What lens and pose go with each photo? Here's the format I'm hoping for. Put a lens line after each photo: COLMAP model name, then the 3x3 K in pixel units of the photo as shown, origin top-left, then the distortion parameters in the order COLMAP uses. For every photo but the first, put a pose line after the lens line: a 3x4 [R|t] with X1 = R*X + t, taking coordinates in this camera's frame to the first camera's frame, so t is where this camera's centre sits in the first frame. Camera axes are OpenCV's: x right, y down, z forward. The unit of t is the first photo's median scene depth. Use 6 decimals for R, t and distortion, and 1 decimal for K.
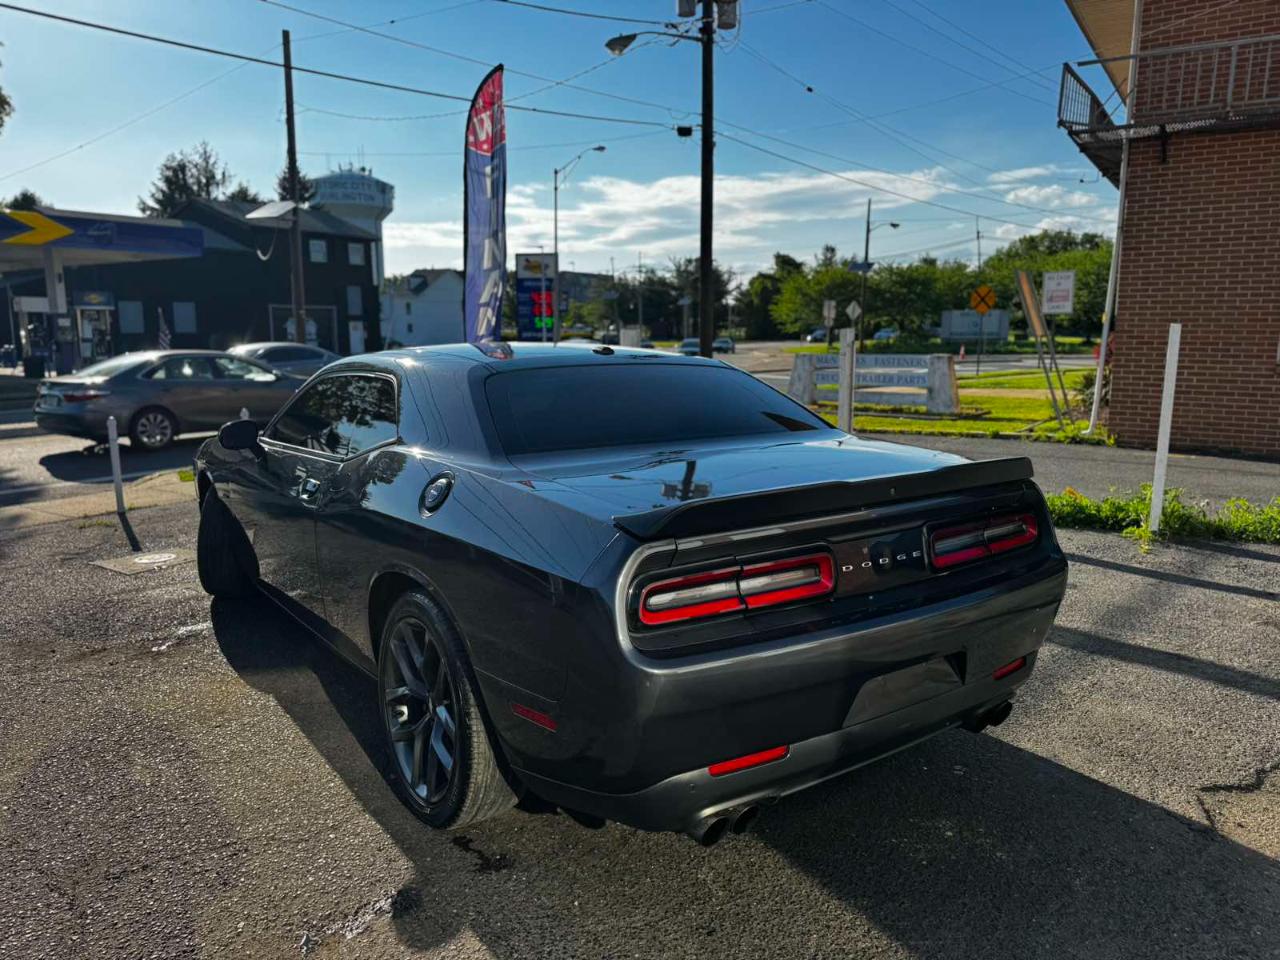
lens RADIAL K [[908.6, 0, 648.2], [0, 908.6, 489.8], [0, 0, 1]] dist [0.039727, -0.053500]
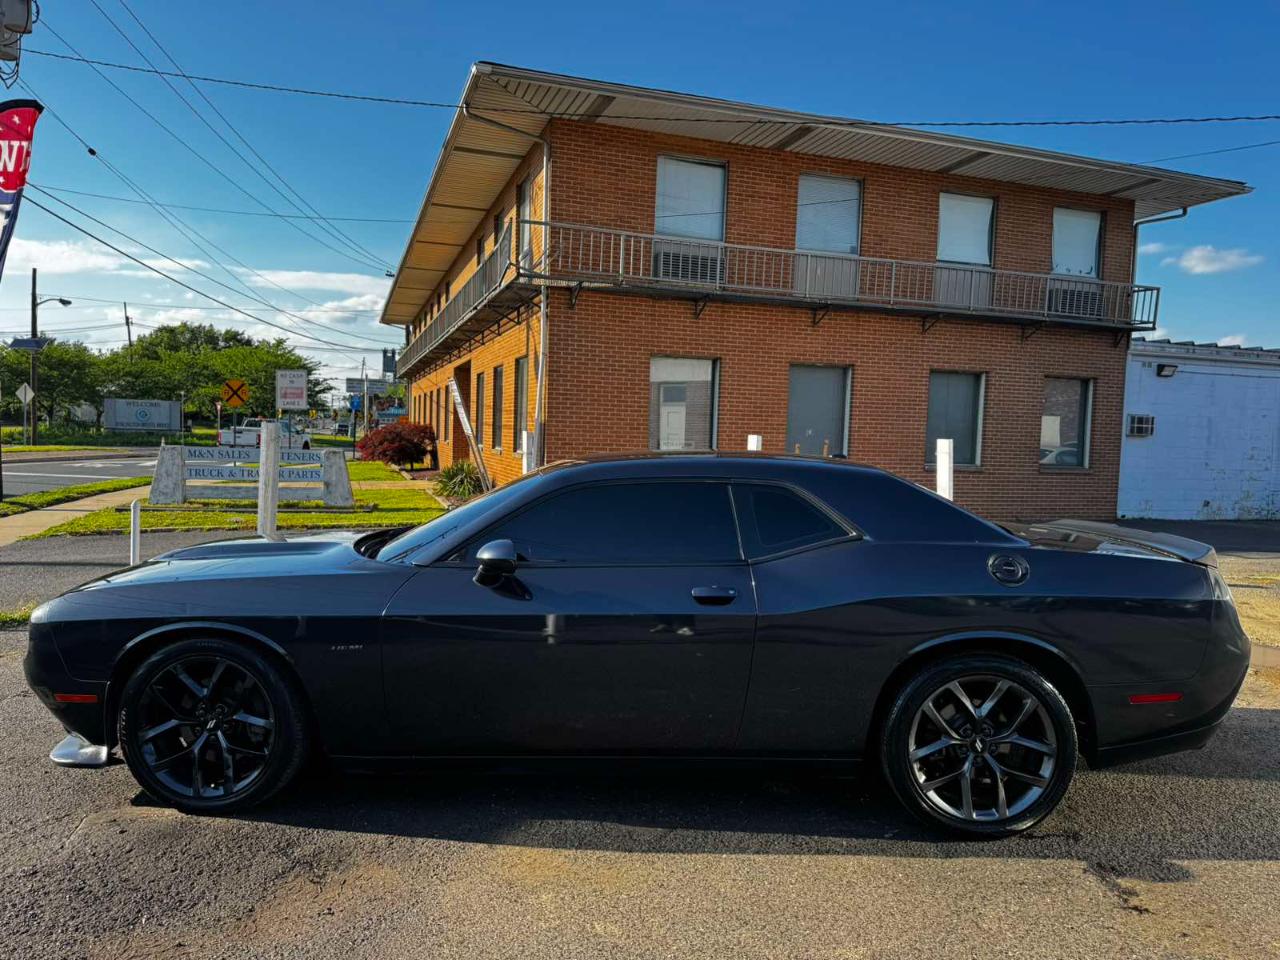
lens RADIAL K [[908.6, 0, 642.3], [0, 908.6, 484.2], [0, 0, 1]] dist [0.039727, -0.053500]
pose [[0.626916, -0.022349, 0.778766, -0.340792], [0.104201, 0.993013, -0.055386, -0.021527], [-0.772087, 0.115871, 0.624864, 0.123296]]
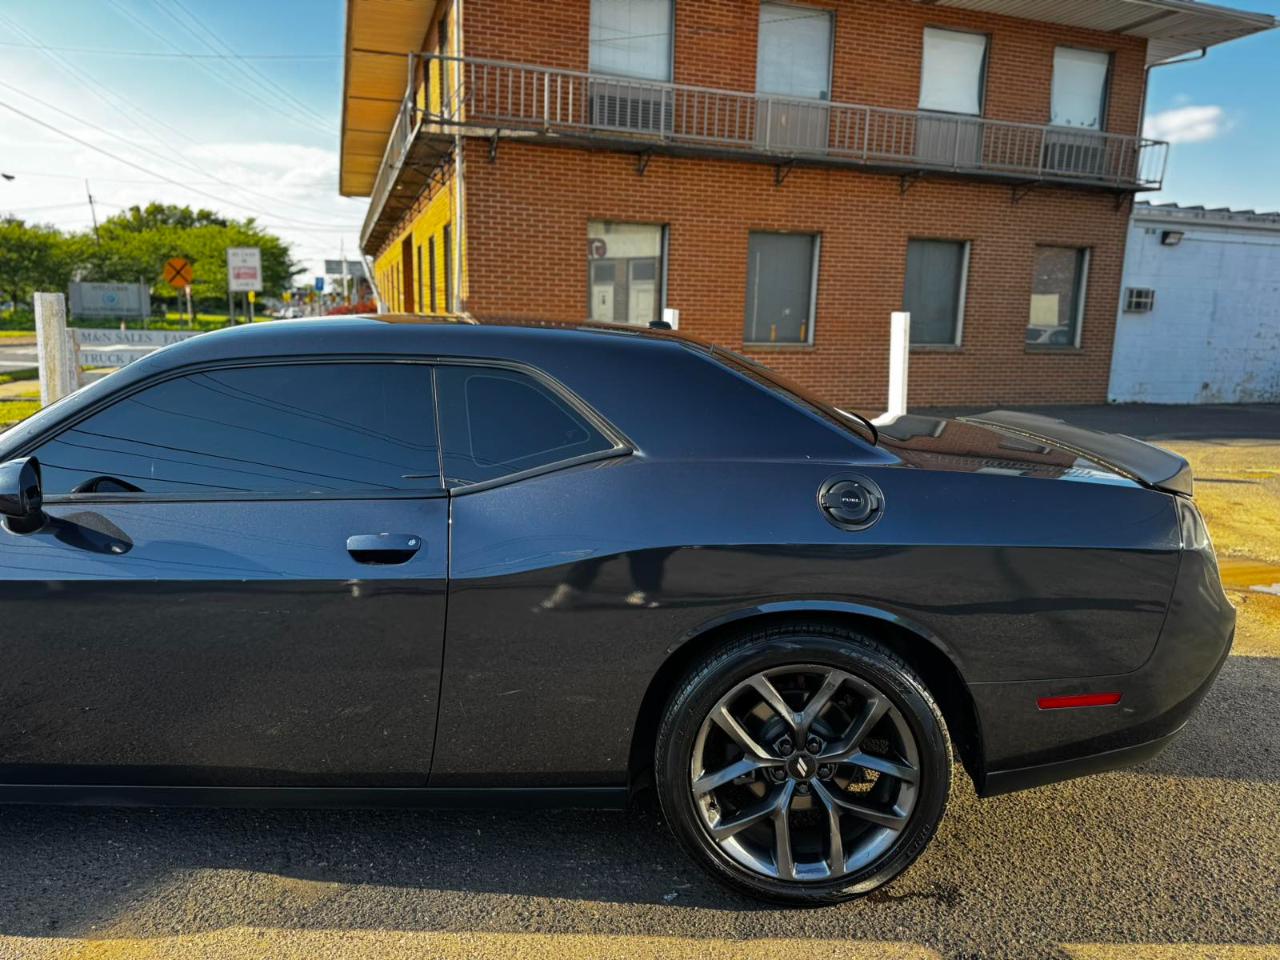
lens RADIAL K [[908.6, 0, 646.1], [0, 908.6, 486.1], [0, 0, 1]] dist [0.039727, -0.053500]
pose [[0.623677, -0.124899, 0.771639, -0.209280], [0.110091, 0.991348, 0.071481, -0.018701], [-0.773891, 0.040369, 0.632031, 0.136091]]
